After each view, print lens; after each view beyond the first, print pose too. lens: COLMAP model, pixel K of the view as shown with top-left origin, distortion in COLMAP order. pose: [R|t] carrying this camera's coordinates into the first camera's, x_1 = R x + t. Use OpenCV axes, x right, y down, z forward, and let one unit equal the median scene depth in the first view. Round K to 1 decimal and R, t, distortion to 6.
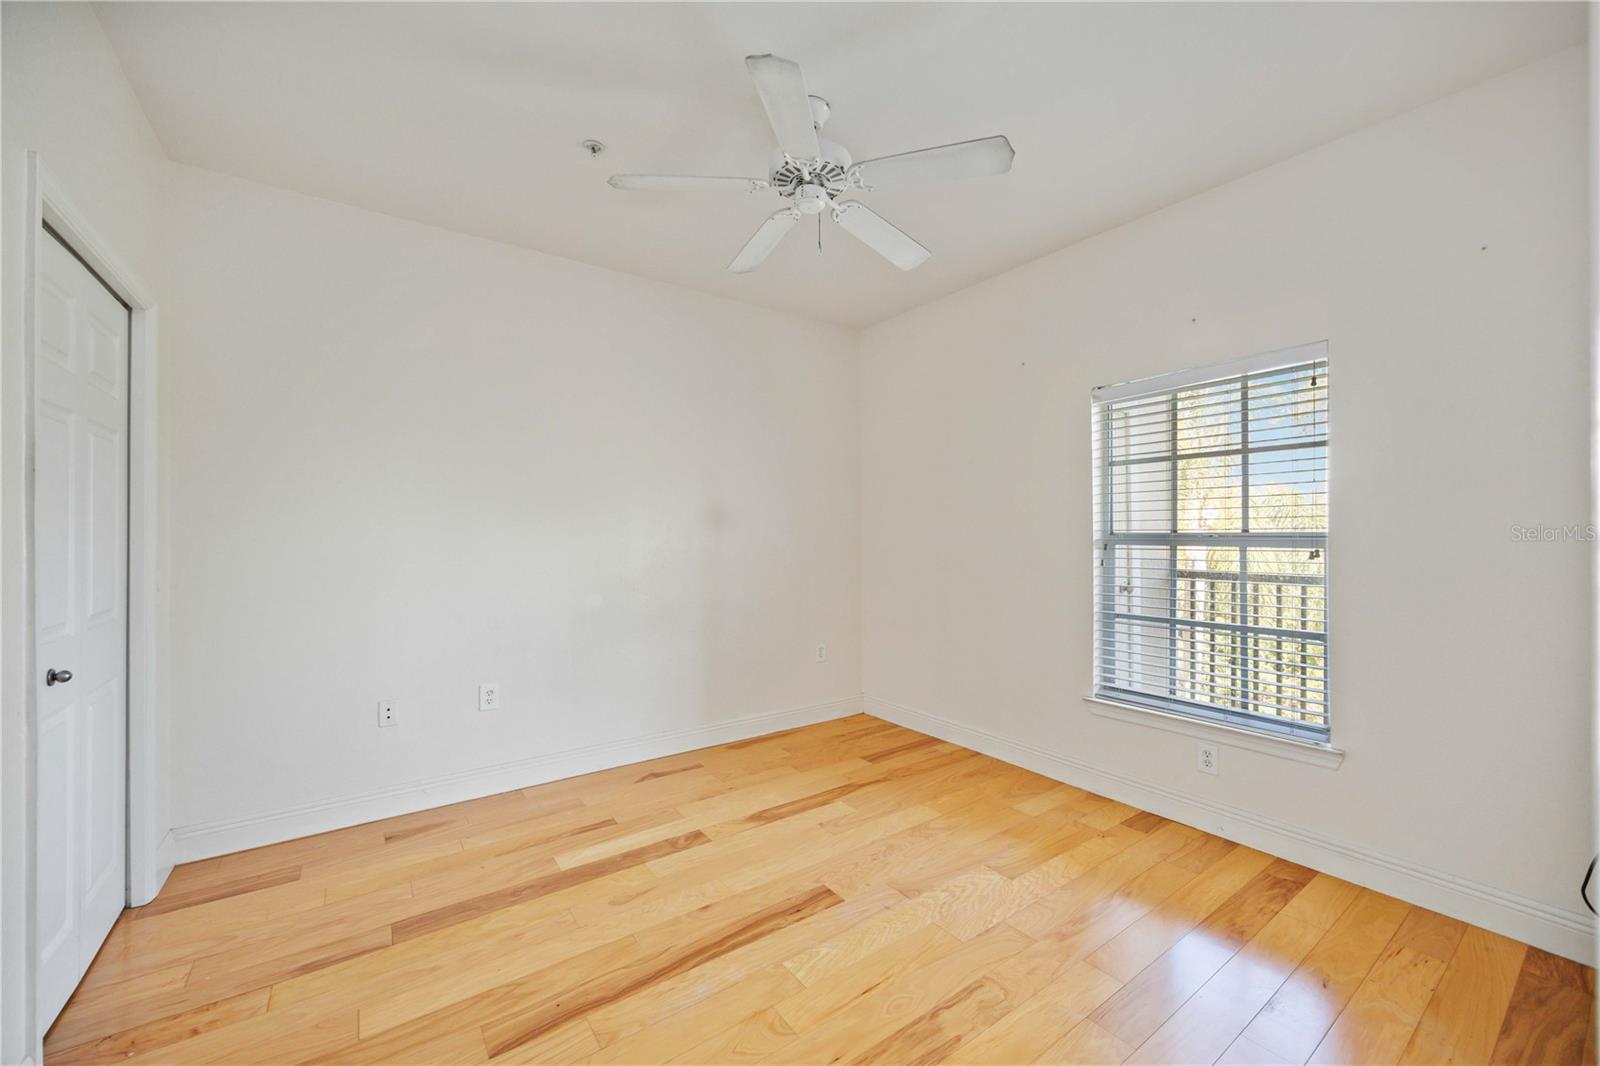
lens RADIAL K [[620.5, 0, 803.3], [0, 620.5, 536.3], [0, 0, 1]] dist [-0.000203, -0.000004]
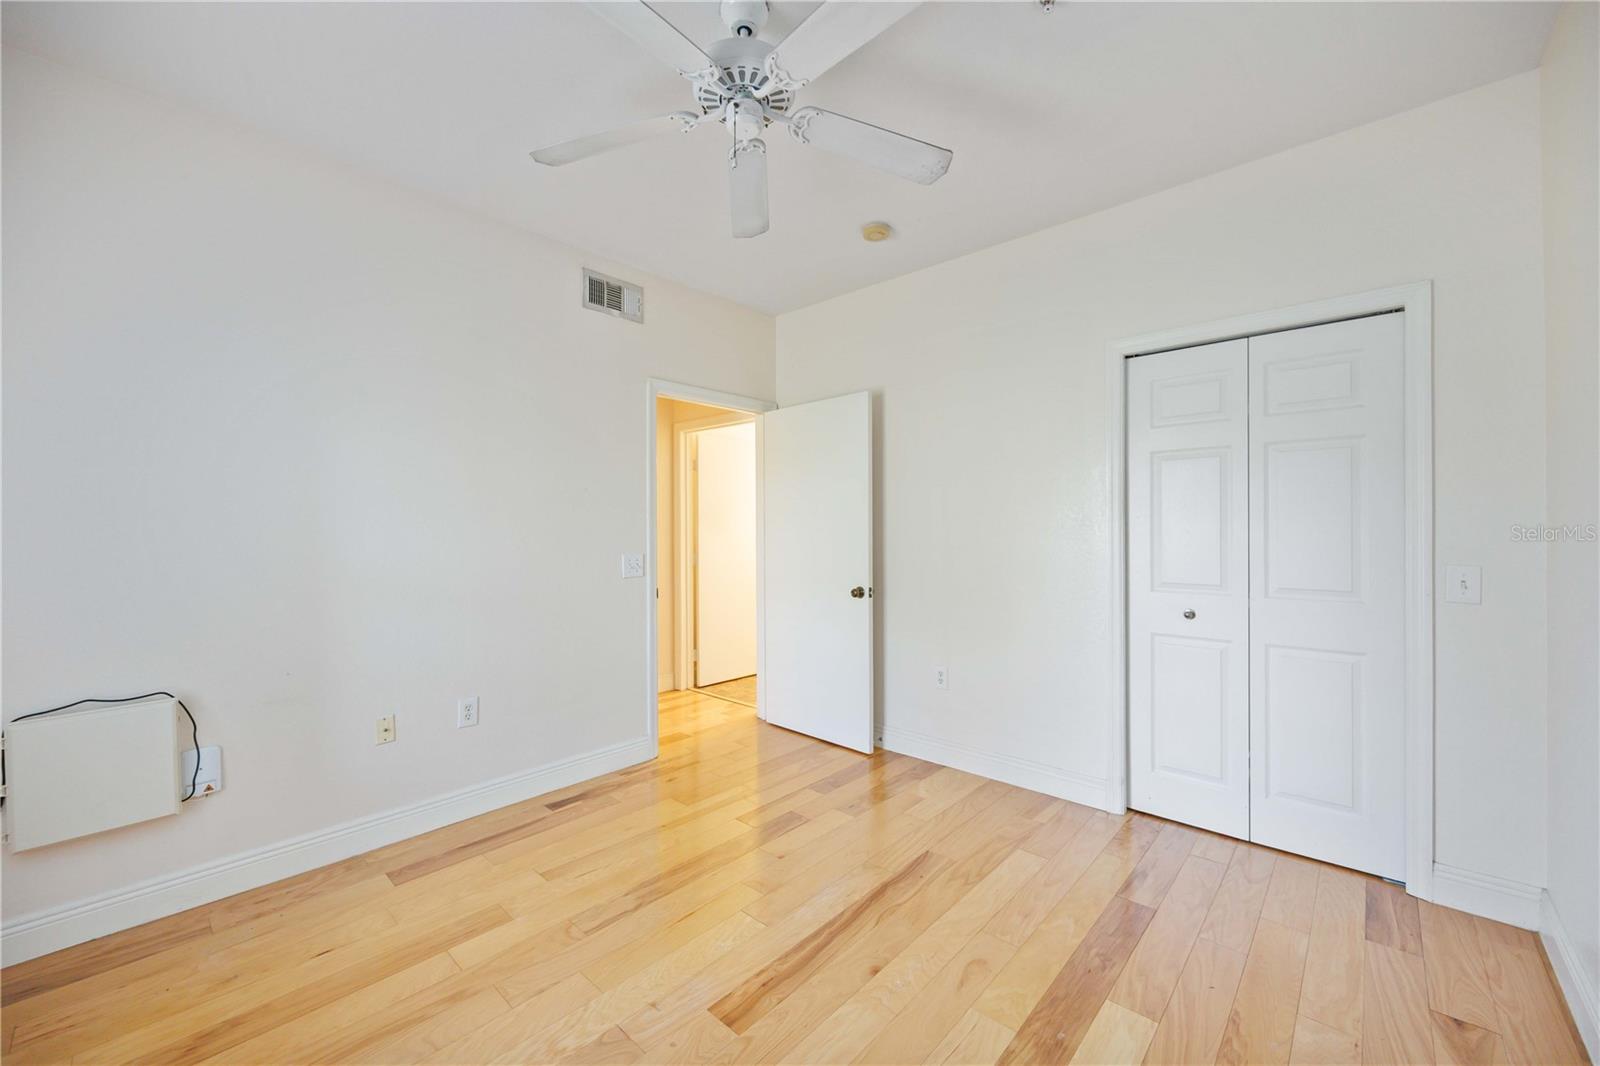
lens RADIAL K [[620.5, 0, 796.3], [0, 620.5, 535.1], [0, 0, 1]] dist [-0.000203, -0.000004]
pose [[-0.980009, 0.007254, -0.198822, 0.119170], [0.008206, 0.999958, -0.003967, 0.007189], [0.198785, -0.005519, -0.980028, 1.972749]]
